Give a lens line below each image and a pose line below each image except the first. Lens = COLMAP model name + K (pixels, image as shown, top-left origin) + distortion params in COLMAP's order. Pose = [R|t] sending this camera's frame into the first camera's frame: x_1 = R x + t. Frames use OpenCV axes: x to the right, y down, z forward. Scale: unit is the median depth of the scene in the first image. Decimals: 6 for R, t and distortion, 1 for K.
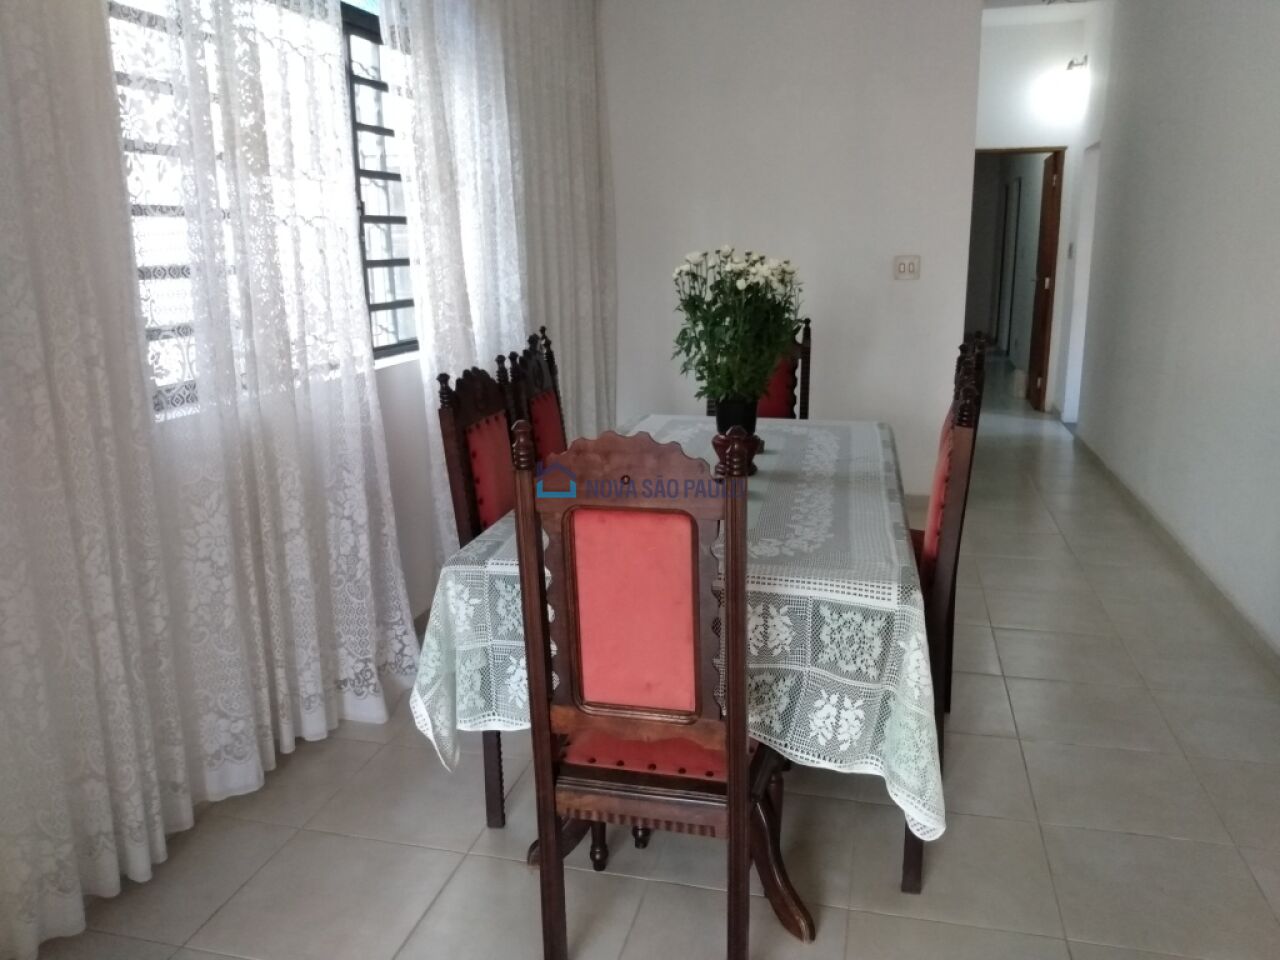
lens RADIAL K [[1000.1, 0, 637.5], [0, 1000.1, 473.7], [0, 0, 1]] dist [0.115056, -0.273197]
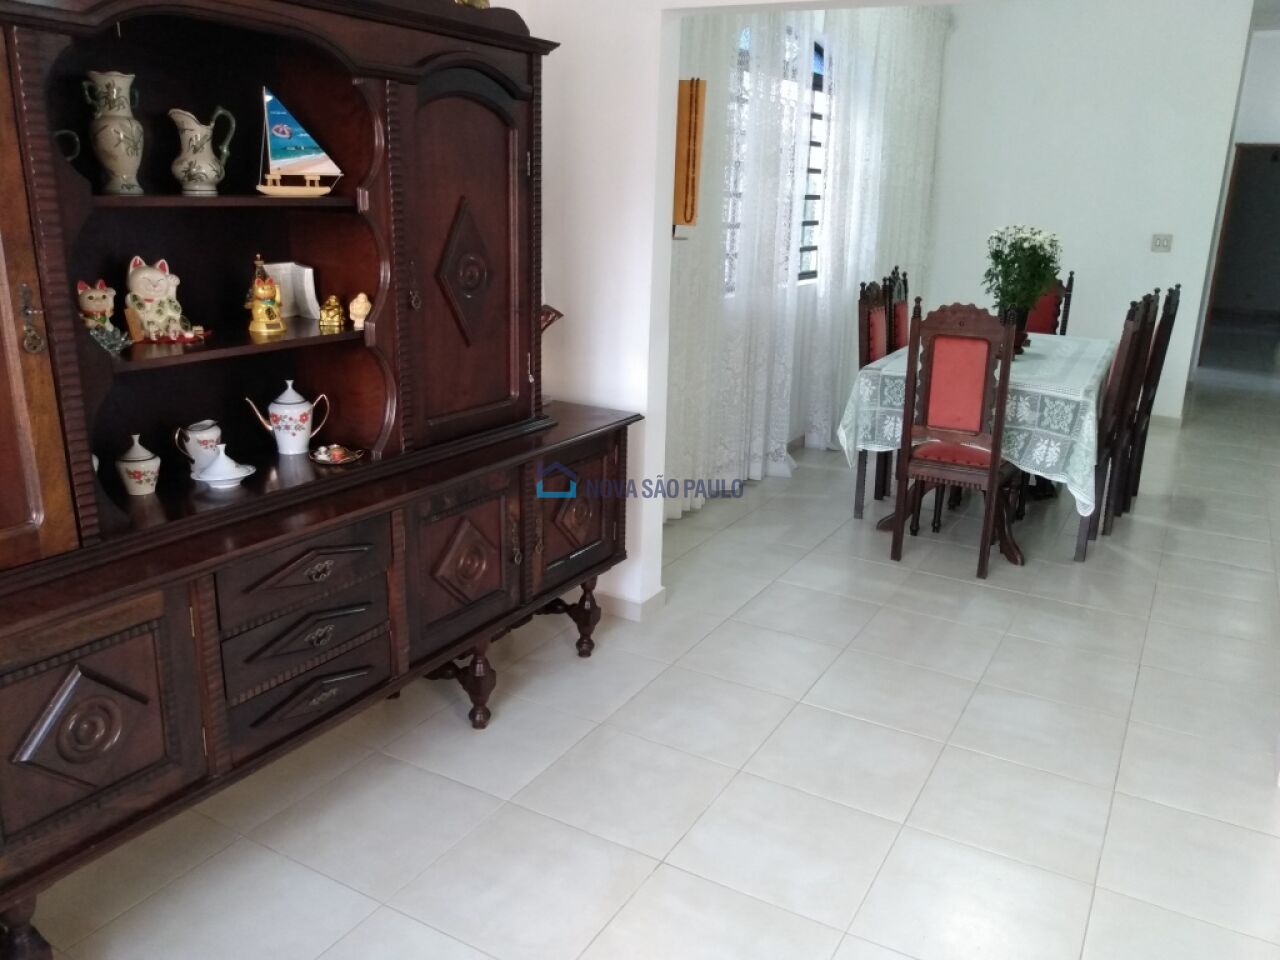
lens RADIAL K [[1000.1, 0, 637.5], [0, 1000.1, 473.7], [0, 0, 1]] dist [0.115056, -0.273197]
pose [[0.962090, 0.109464, -0.249800, -0.082384], [-0.098671, 0.993579, 0.055364, 0.220567], [0.254256, -0.028617, 0.966713, -1.115438]]
